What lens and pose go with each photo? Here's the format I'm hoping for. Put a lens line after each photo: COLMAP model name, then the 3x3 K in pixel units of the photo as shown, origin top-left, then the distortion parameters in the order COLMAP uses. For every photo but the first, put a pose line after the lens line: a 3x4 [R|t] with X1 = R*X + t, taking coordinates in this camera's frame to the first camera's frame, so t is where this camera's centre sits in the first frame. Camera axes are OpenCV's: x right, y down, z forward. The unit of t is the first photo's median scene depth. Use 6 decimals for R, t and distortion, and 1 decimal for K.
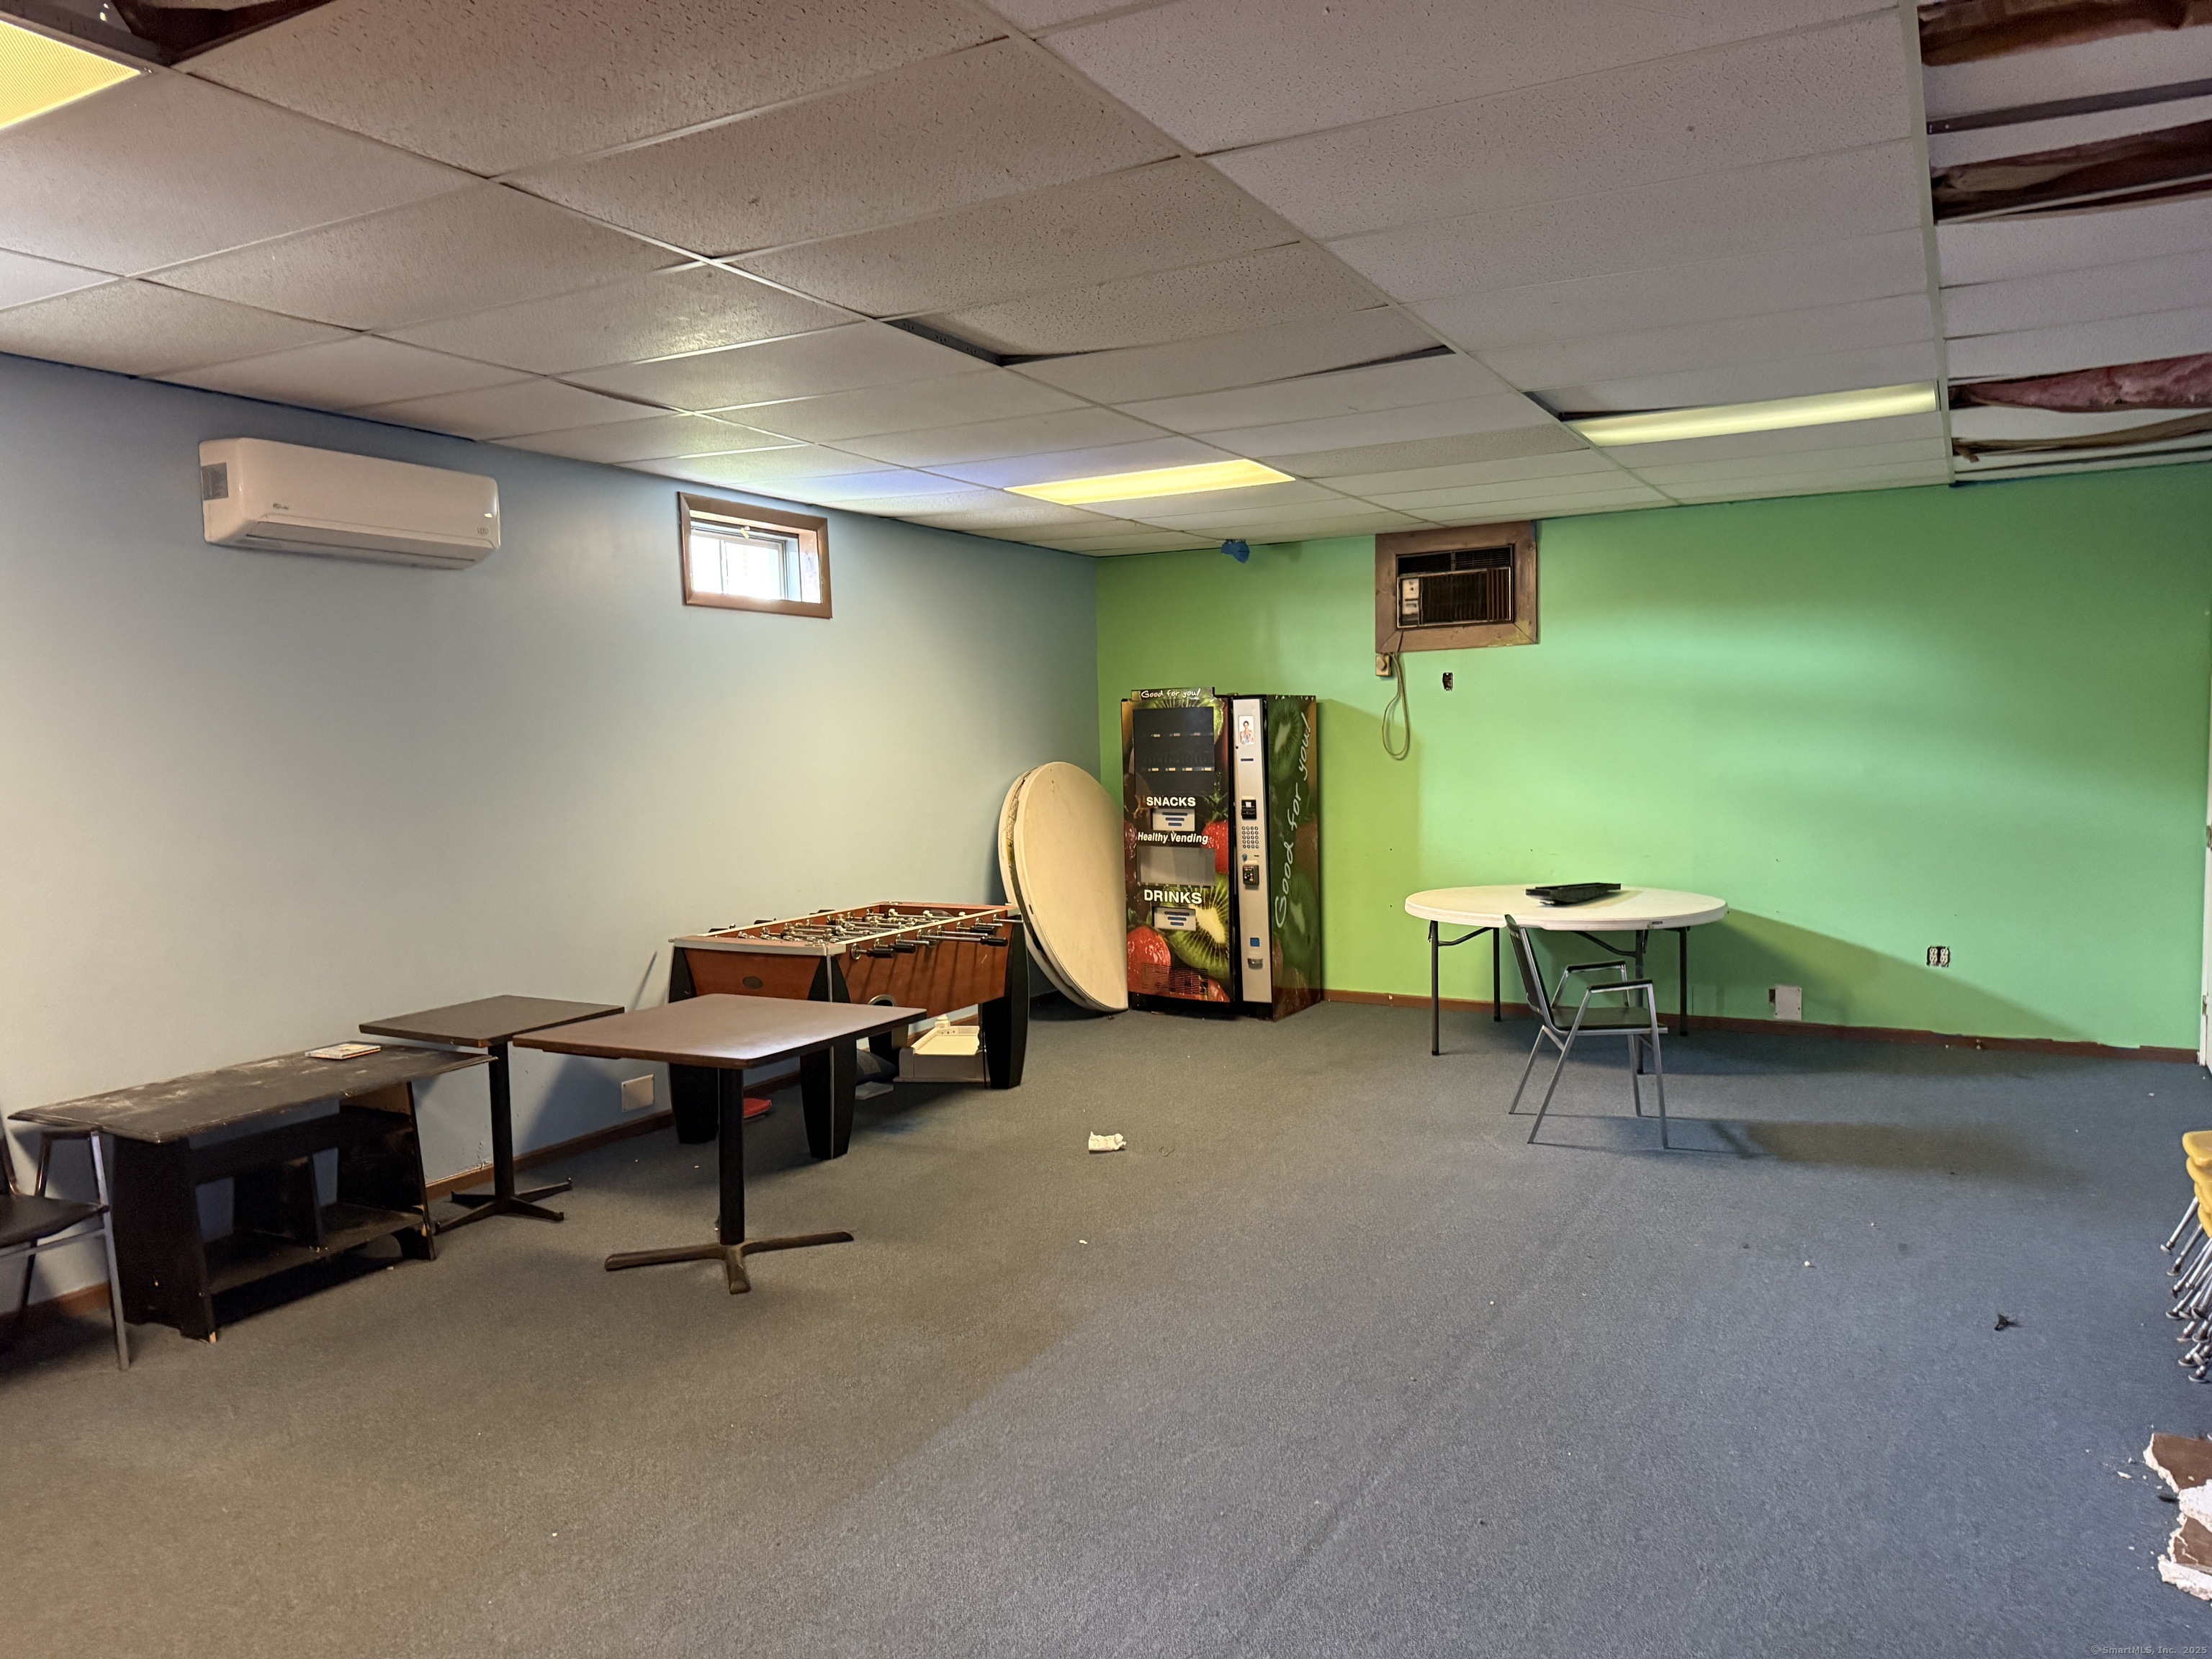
lens RADIAL K [[1538.5, 0, 1103.7], [0, 1538.5, 829.1], [0, 0, 1]] dist [0.096341, -0.015240]
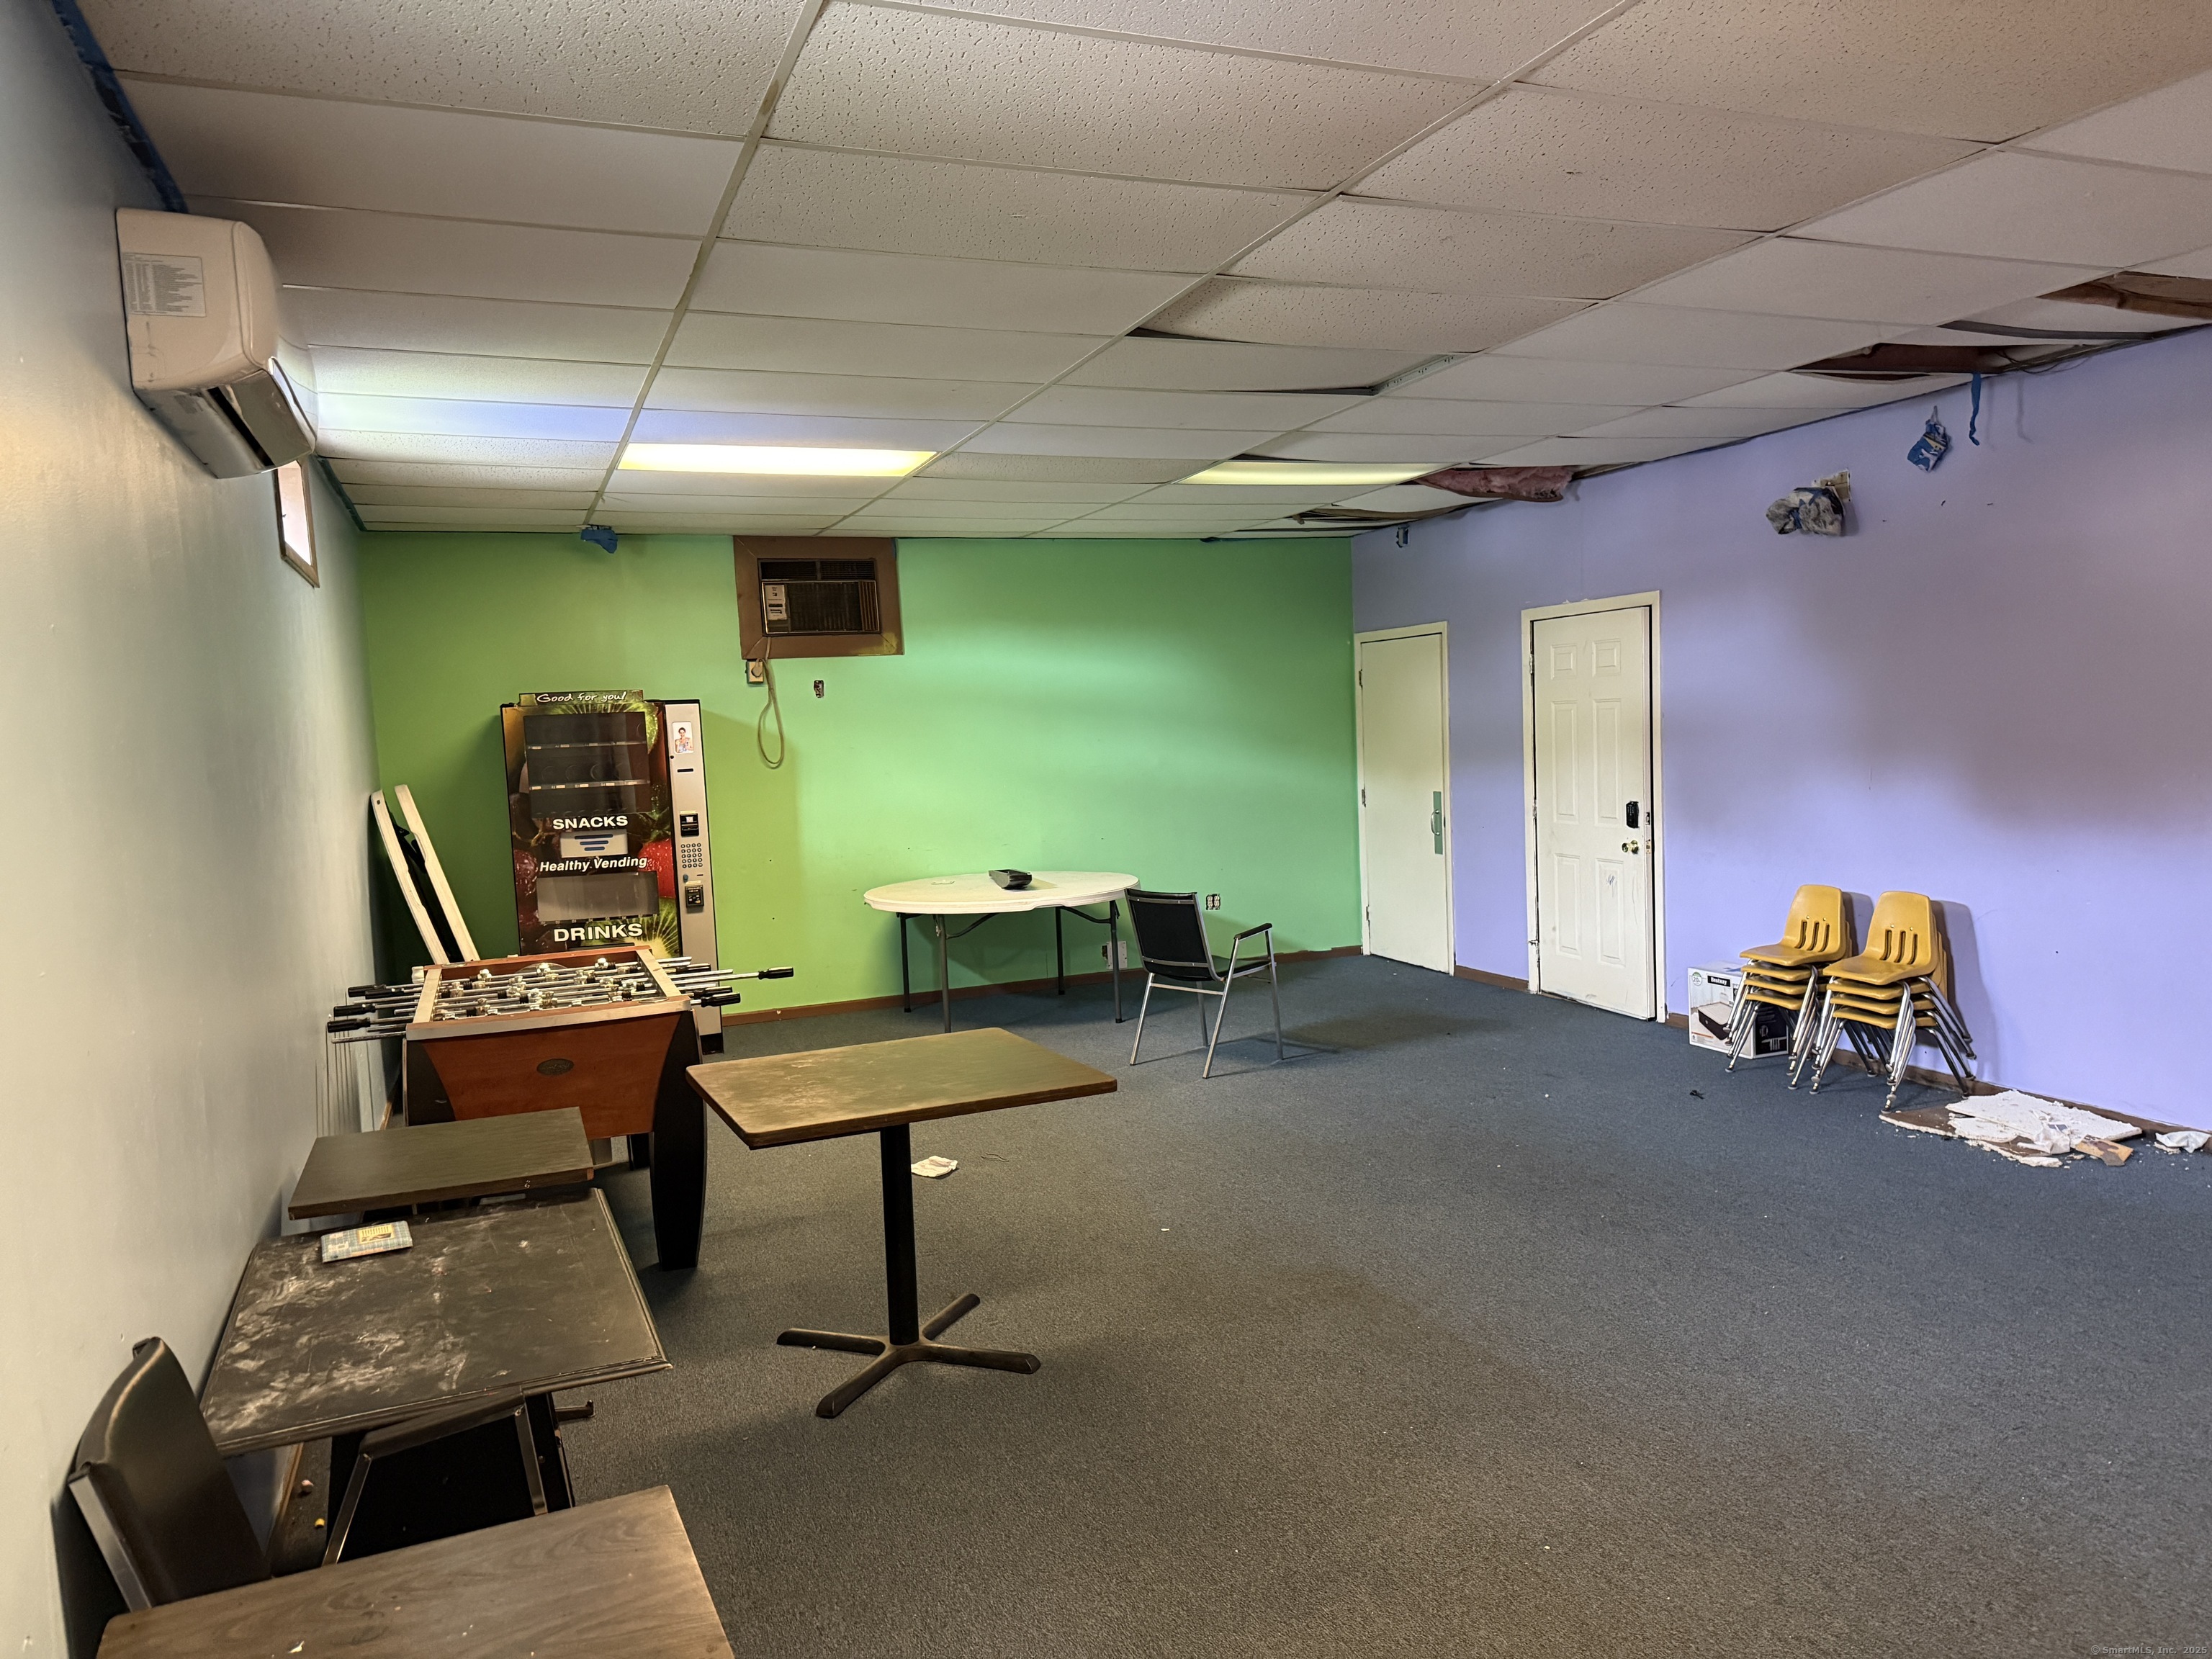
lens RADIAL K [[1538.5, 0, 1097.9], [0, 1538.5, 834.0], [0, 0, 1]] dist [0.096341, -0.015240]
pose [[0.643808, -0.063511, 0.762547, -0.445011], [0.082722, 0.996486, 0.013154, 0.000532], [-0.760703, 0.054611, 0.646799, 0.222561]]
